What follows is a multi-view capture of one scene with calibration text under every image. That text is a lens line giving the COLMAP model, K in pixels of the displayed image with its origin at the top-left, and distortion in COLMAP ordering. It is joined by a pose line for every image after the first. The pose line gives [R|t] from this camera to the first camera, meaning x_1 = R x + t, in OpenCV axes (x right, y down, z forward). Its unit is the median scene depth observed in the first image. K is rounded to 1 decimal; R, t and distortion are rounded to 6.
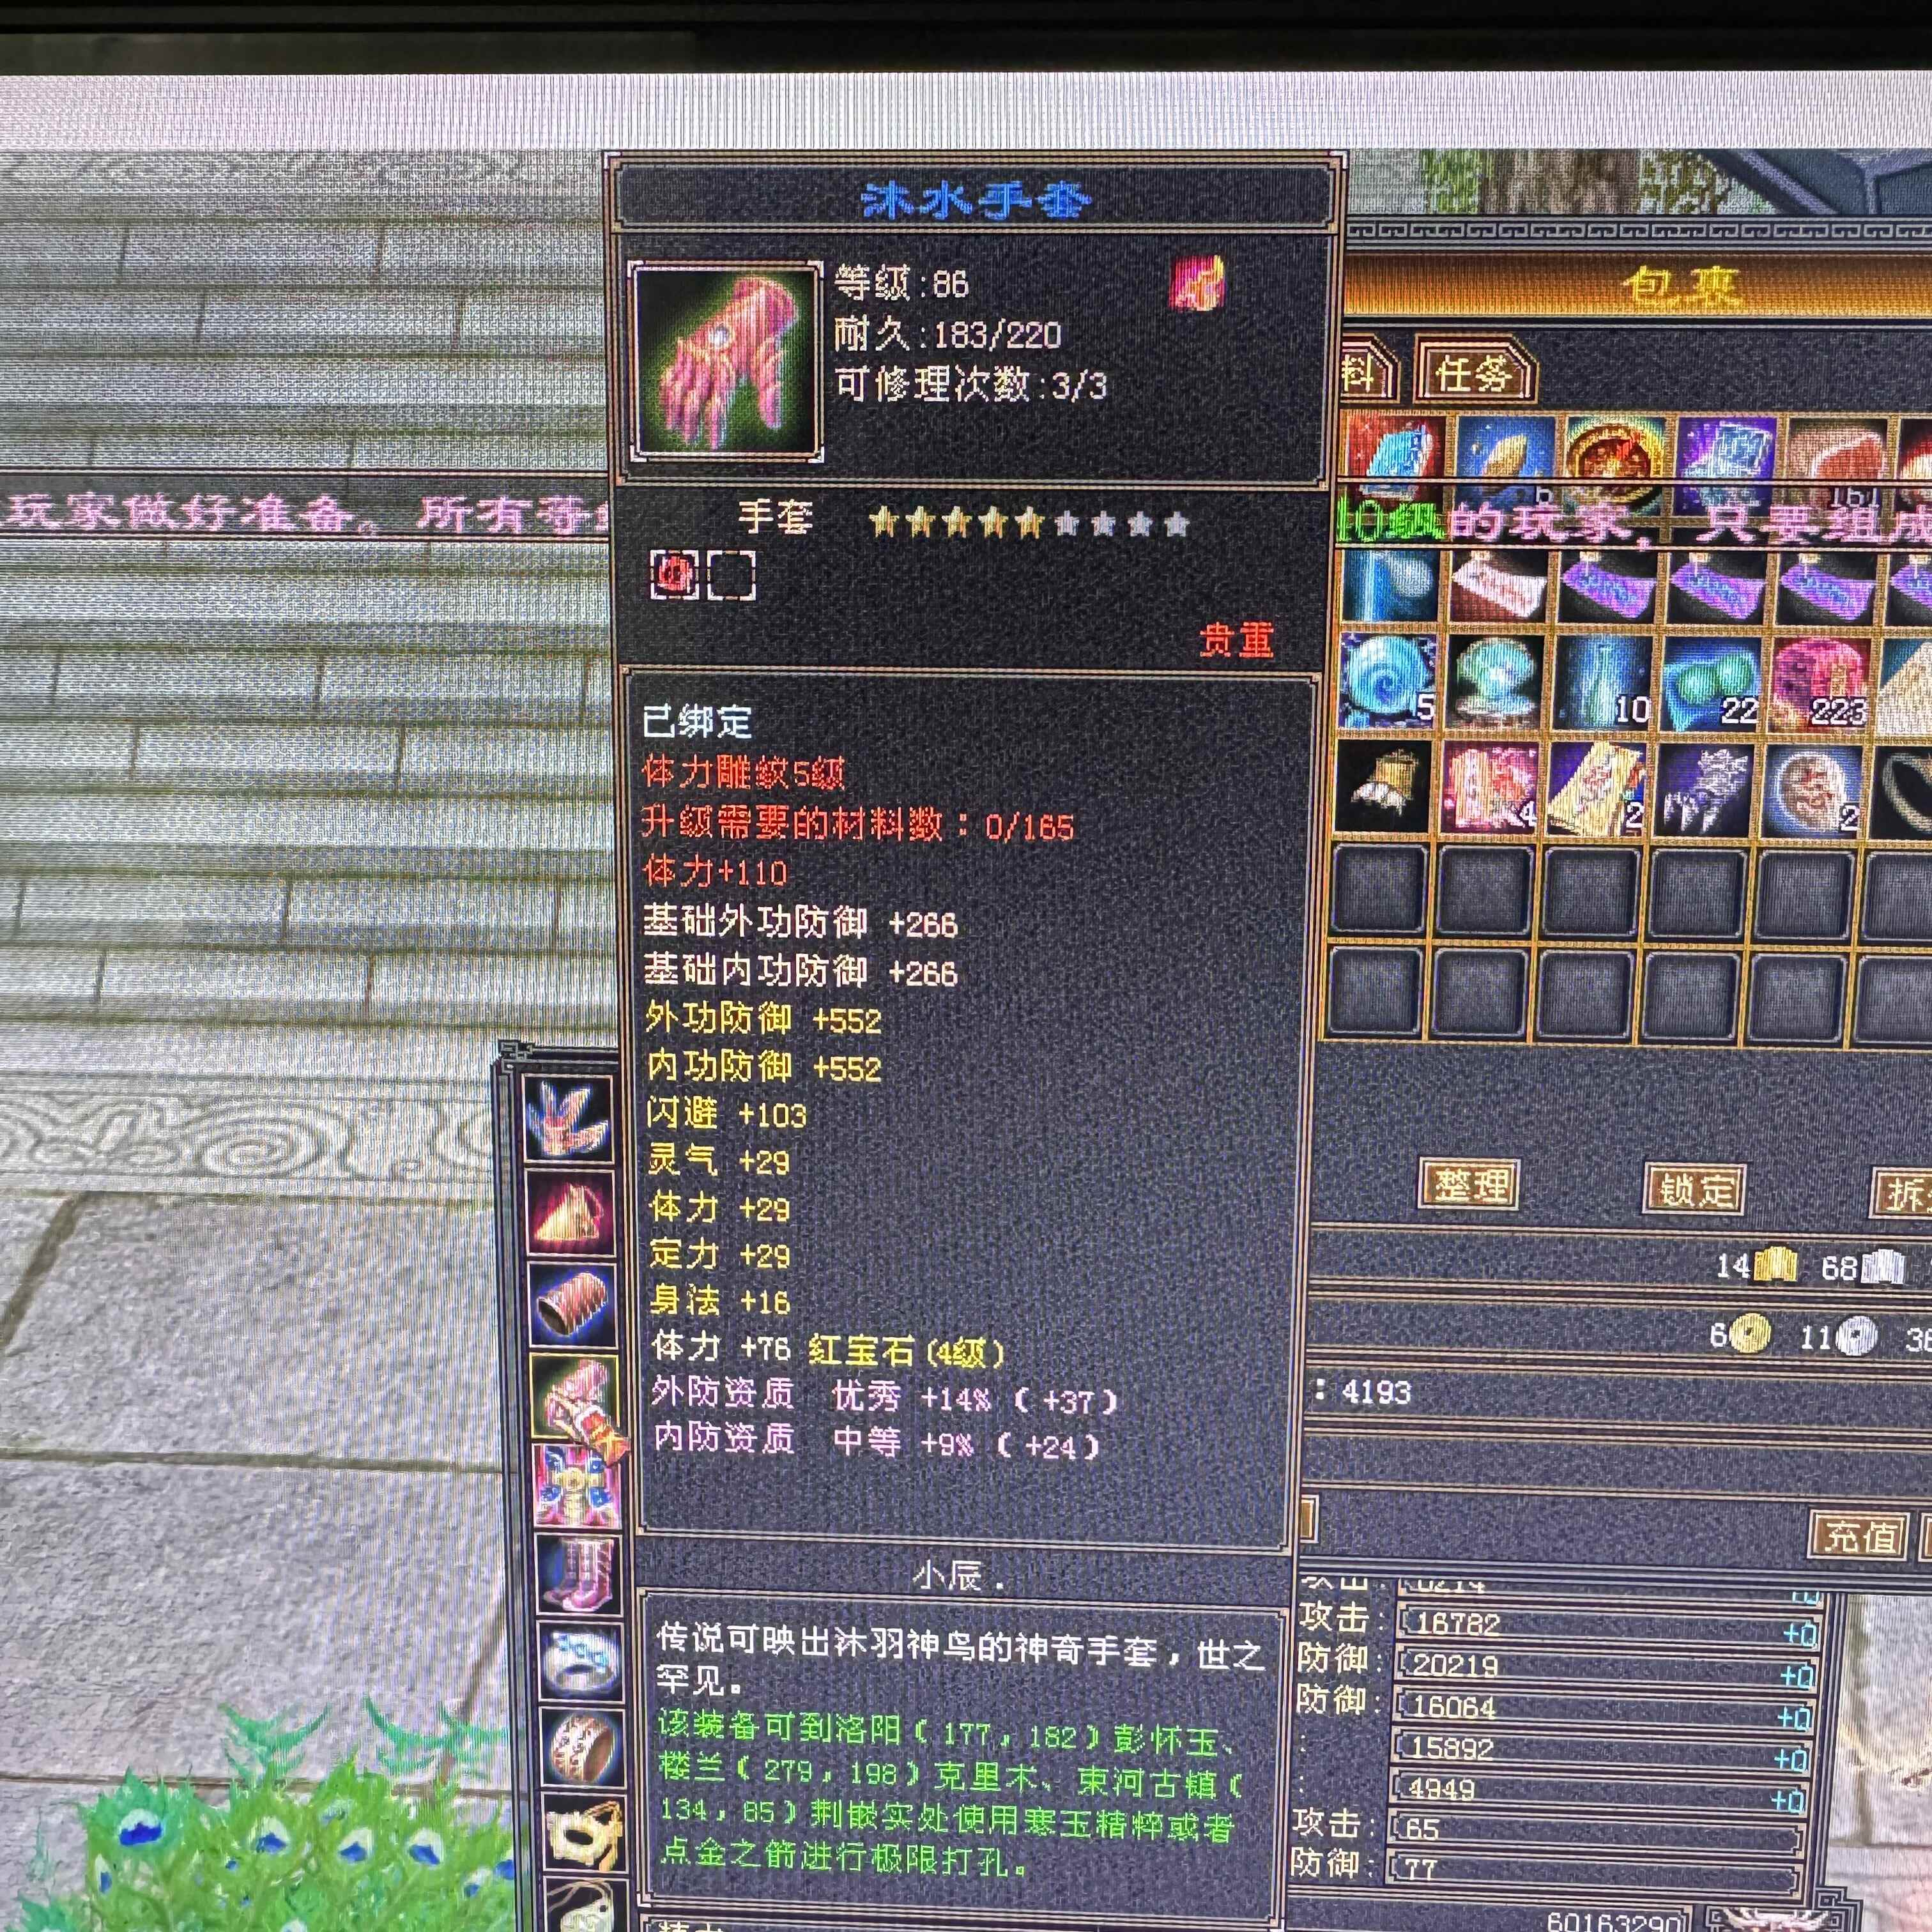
lens RADIAL K [[2789.3, 0, 943.3], [0, 2789.3, 1010.3], [0, 0, 1]] dist [-0.007975, 0.000000]
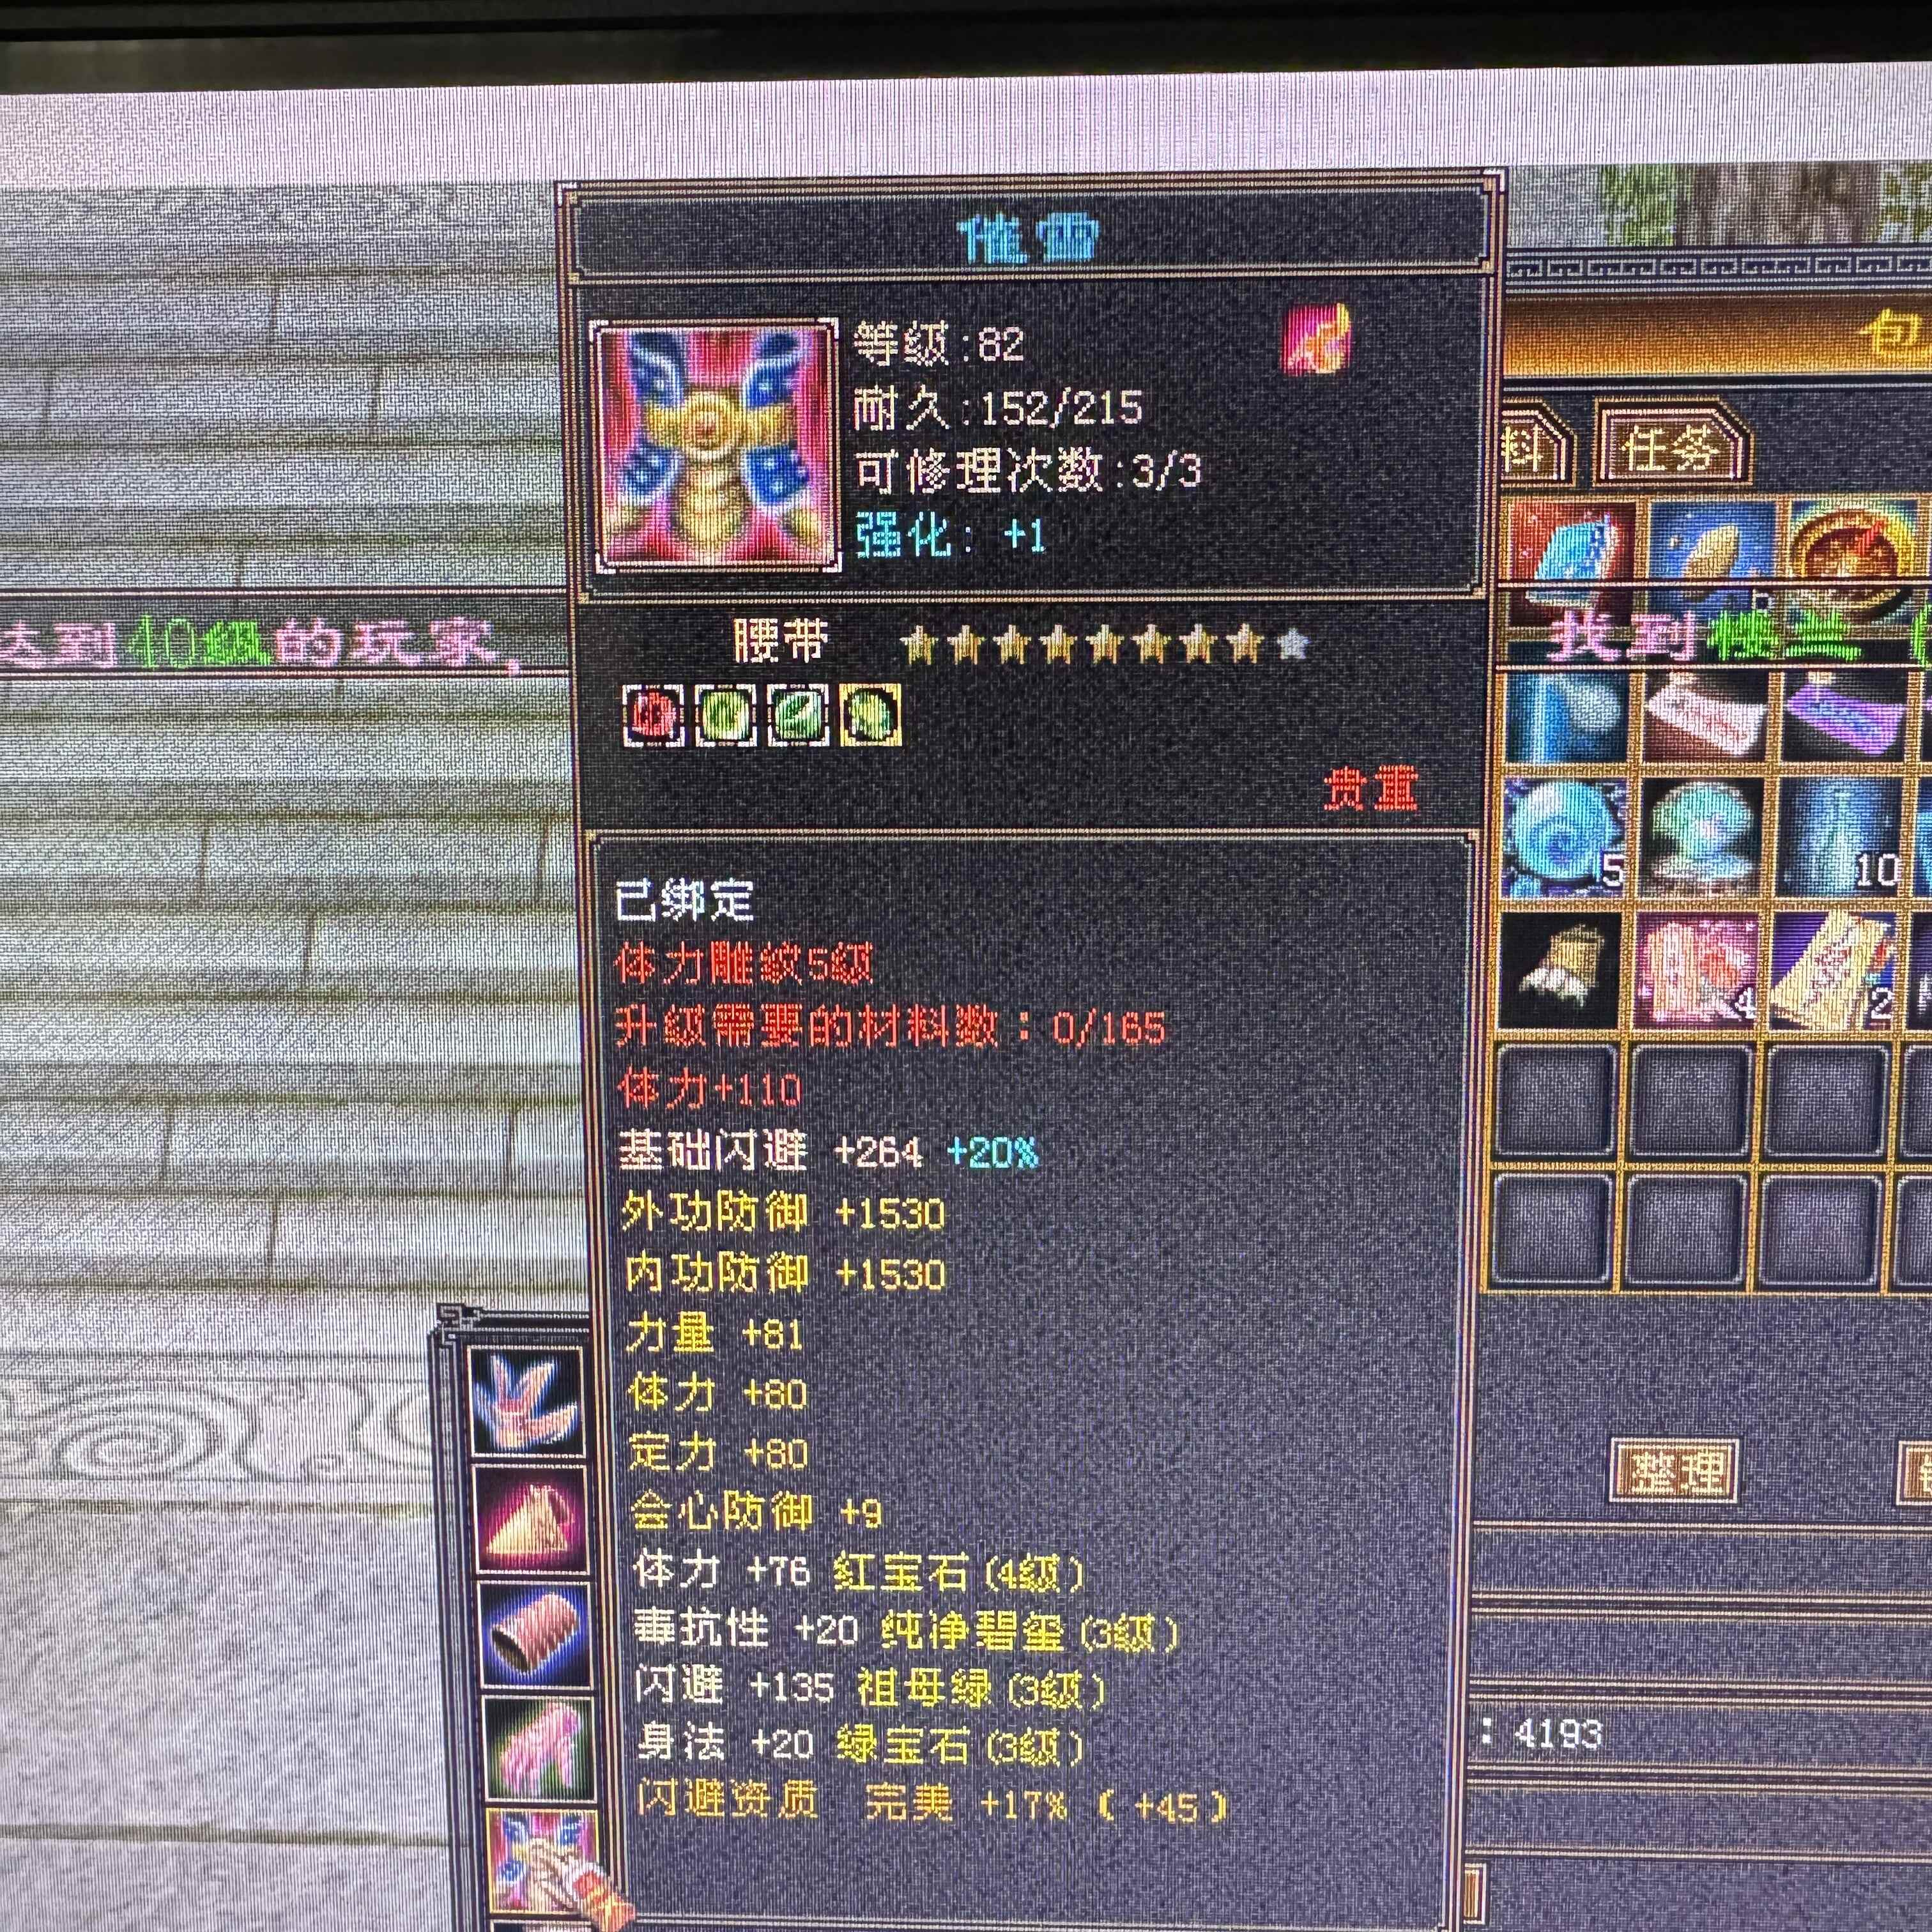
lens RADIAL K [[2789.3, 0, 957.8], [0, 2789.3, 971.0], [0, 0, 1]] dist [-0.007975, 0.000000]
pose [[0.999864, -0.015000, 0.006791, -0.017093], [0.015265, 0.999047, -0.040891, -0.051168], [-0.006172, 0.040989, 0.999141, 0.218089]]
